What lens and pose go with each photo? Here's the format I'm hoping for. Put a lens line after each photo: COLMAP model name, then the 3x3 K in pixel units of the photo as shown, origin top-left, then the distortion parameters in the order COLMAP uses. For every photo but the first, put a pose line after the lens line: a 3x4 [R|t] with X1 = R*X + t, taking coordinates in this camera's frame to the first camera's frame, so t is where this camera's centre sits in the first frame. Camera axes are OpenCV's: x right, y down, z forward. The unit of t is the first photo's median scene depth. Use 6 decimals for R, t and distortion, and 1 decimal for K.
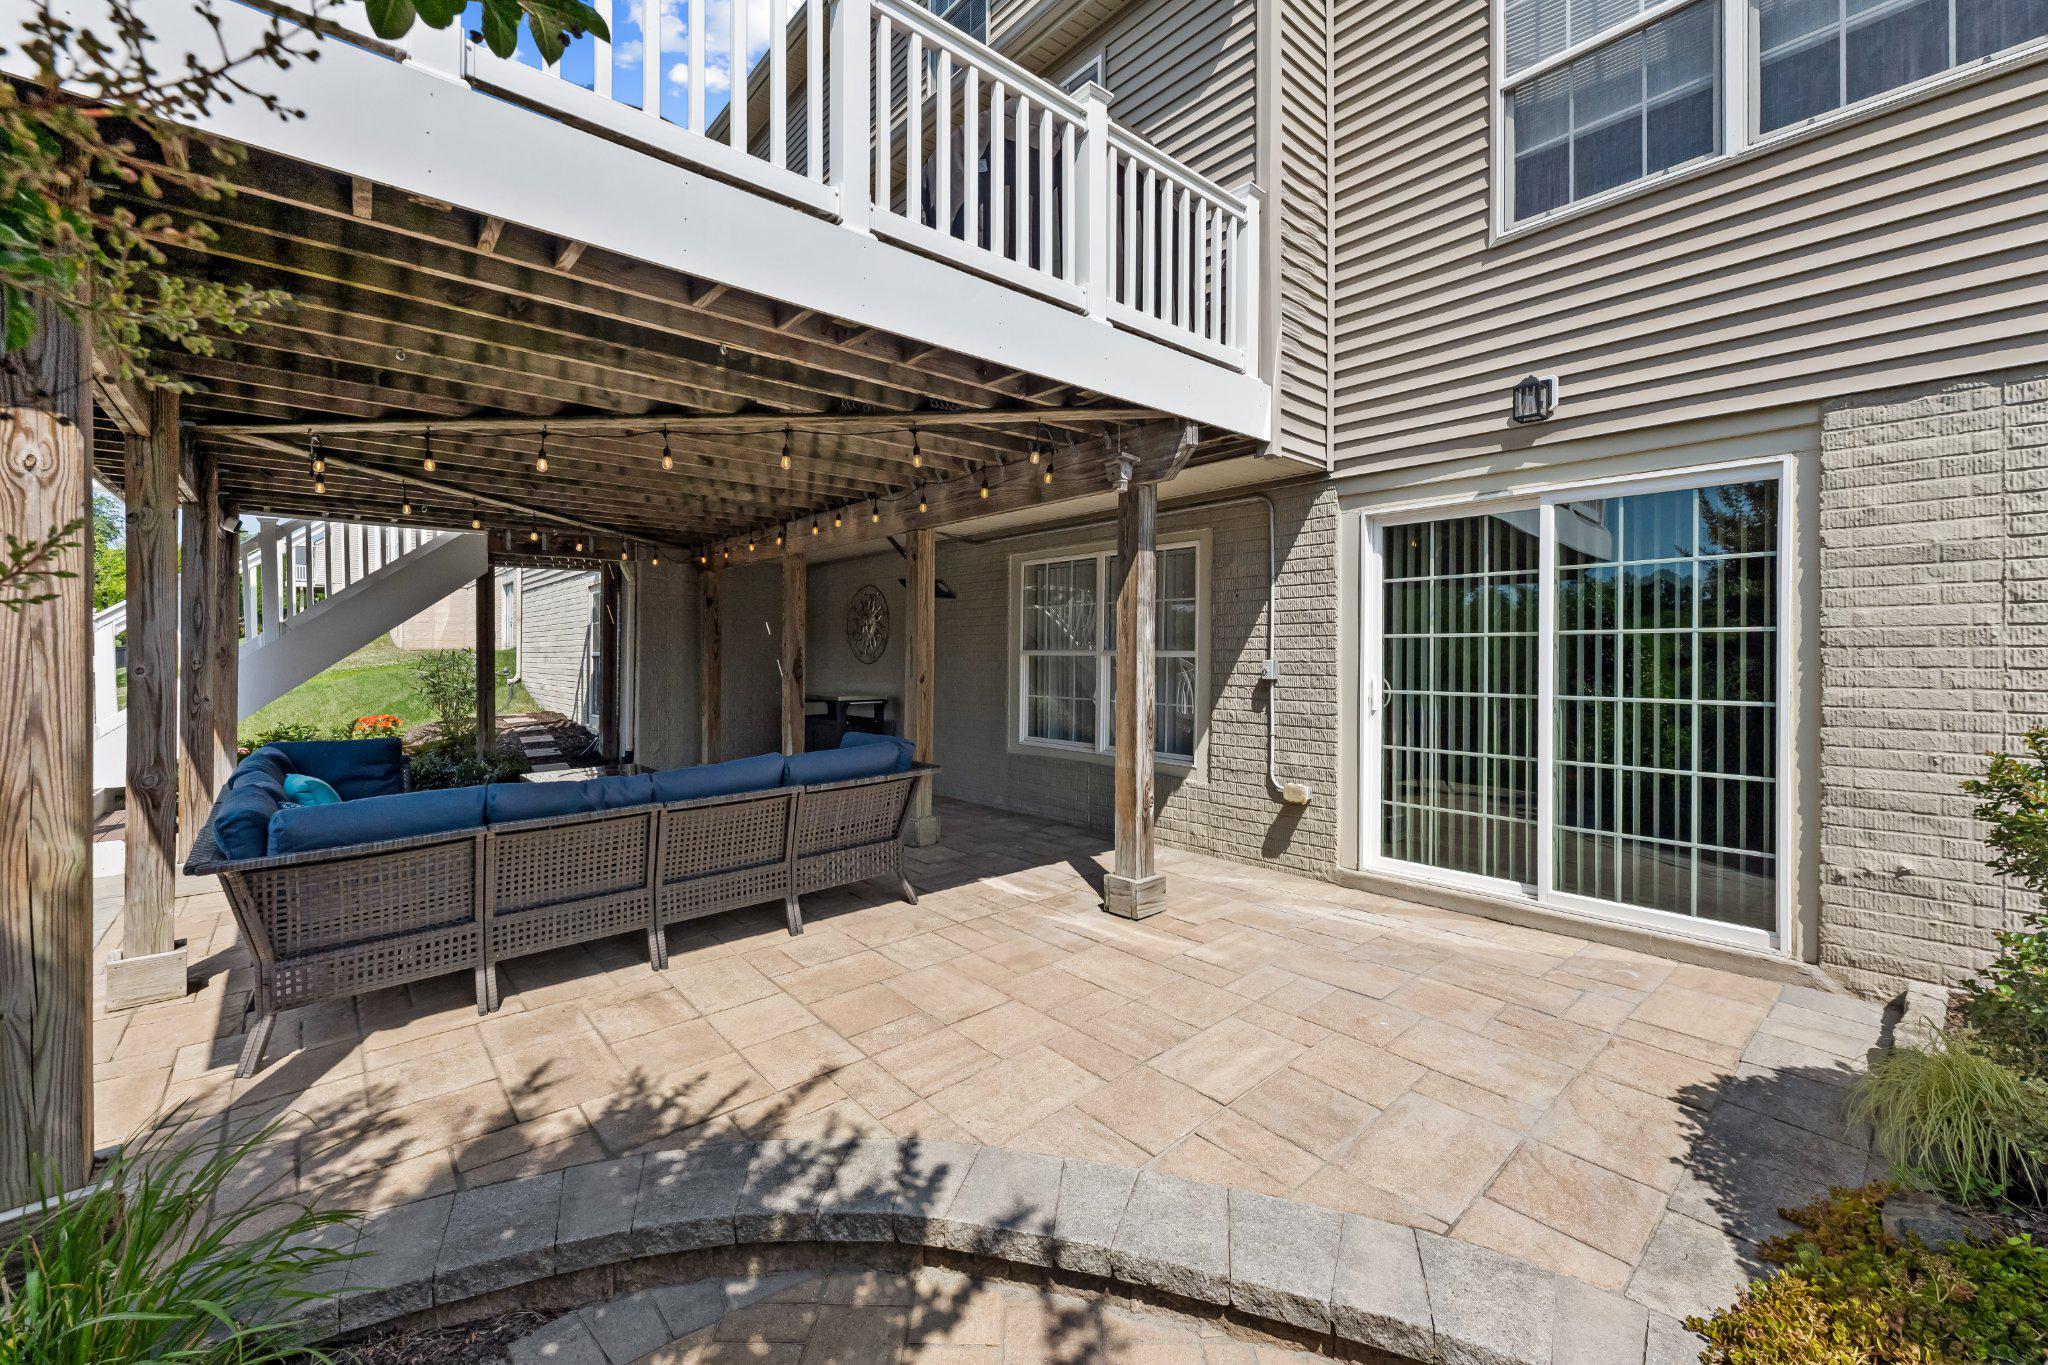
lens RADIAL K [[829.8, 0, 1023.7], [0, 829.8, 655.9], [0, 0, 1]] dist [-0.002524, -0.000449]
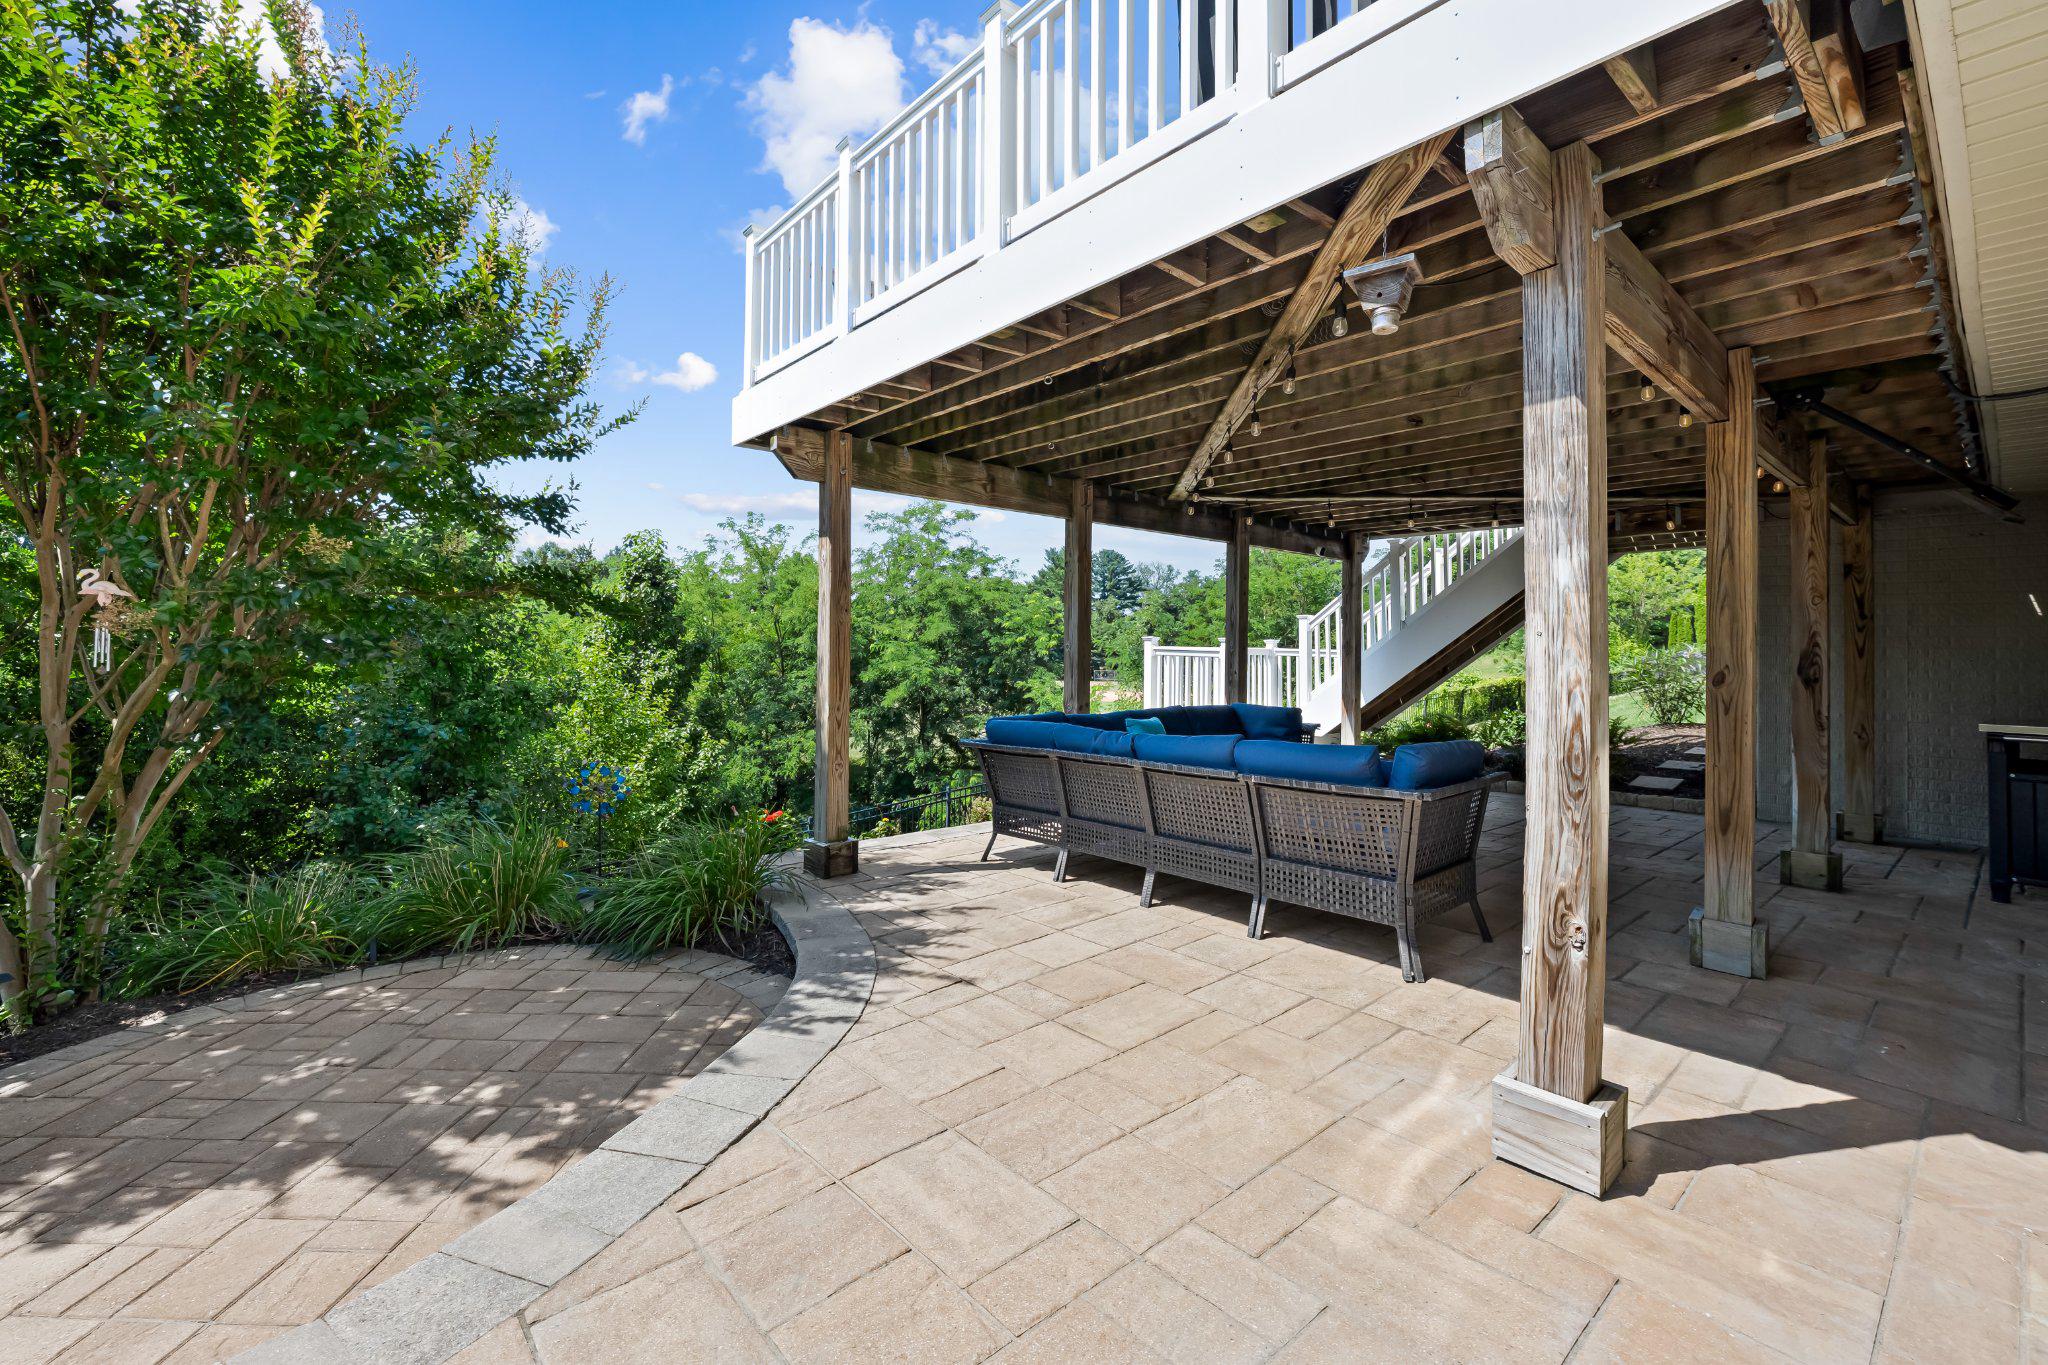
lens RADIAL K [[855.7, 0, 1026.0], [0, 855.7, 631.4], [0, 0, 1]] dist [-0.000538, 0.000022]
pose [[-0.007366, -0.024681, -0.999668, 0.977405], [-0.012552, 0.999619, -0.024587, 0.033951], [0.999894, 0.012367, -0.007673, 1.074625]]
